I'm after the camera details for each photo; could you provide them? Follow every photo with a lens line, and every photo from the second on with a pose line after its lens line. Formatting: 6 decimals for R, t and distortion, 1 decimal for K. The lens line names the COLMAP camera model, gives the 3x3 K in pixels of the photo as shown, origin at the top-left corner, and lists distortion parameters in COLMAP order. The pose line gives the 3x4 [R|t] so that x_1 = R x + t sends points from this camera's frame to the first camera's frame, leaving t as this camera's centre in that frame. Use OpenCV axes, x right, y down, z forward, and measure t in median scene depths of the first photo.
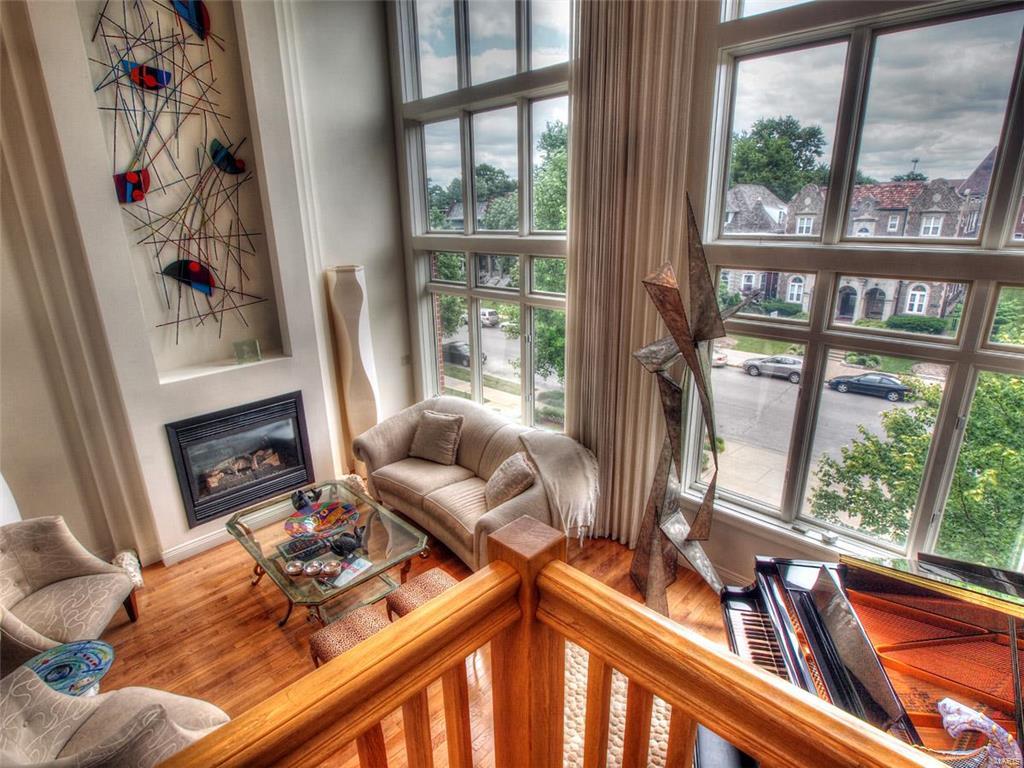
lens RADIAL K [[539.1, 0, 512.0], [0, 539.1, 384.0], [0, 0, 1]] dist [-0.010608, -0.004624]
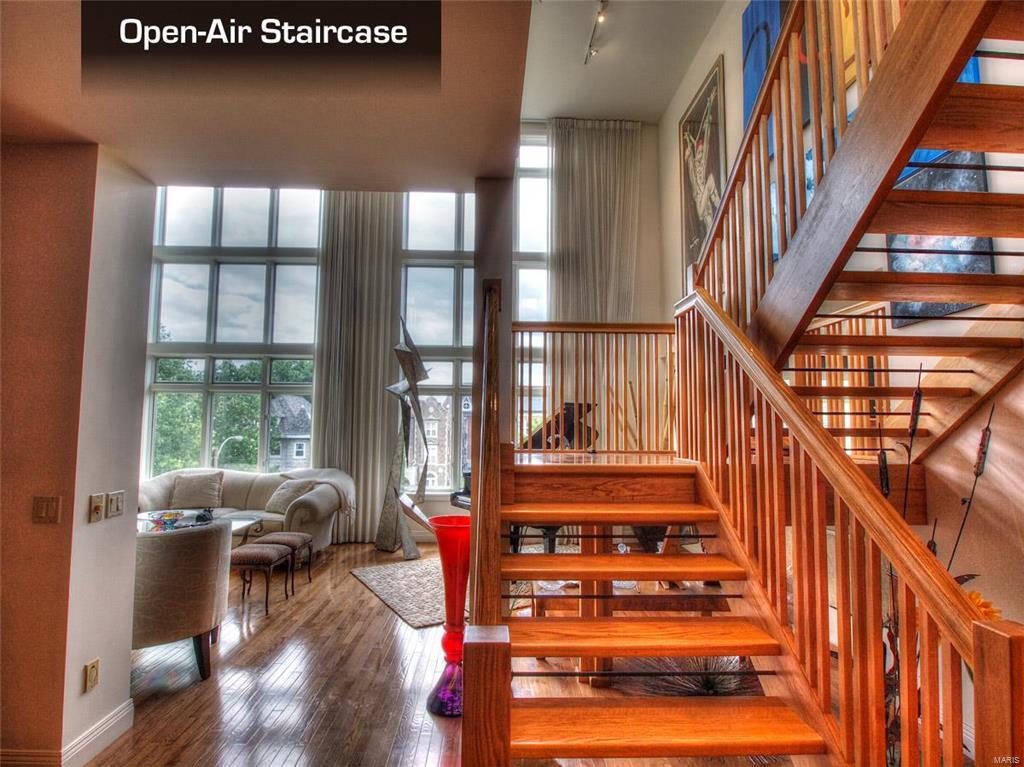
lens RADIAL K [[539.1, 0, 512.0], [0, 539.1, 383.5], [0, 0, 1]] dist [-0.010608, -0.004624]
pose [[0.688043, 0.084402, 0.720745, -0.546370], [0.200960, 0.932207, -0.301007, 0.381022], [-0.697289, 0.351947, 0.624437, -0.320099]]
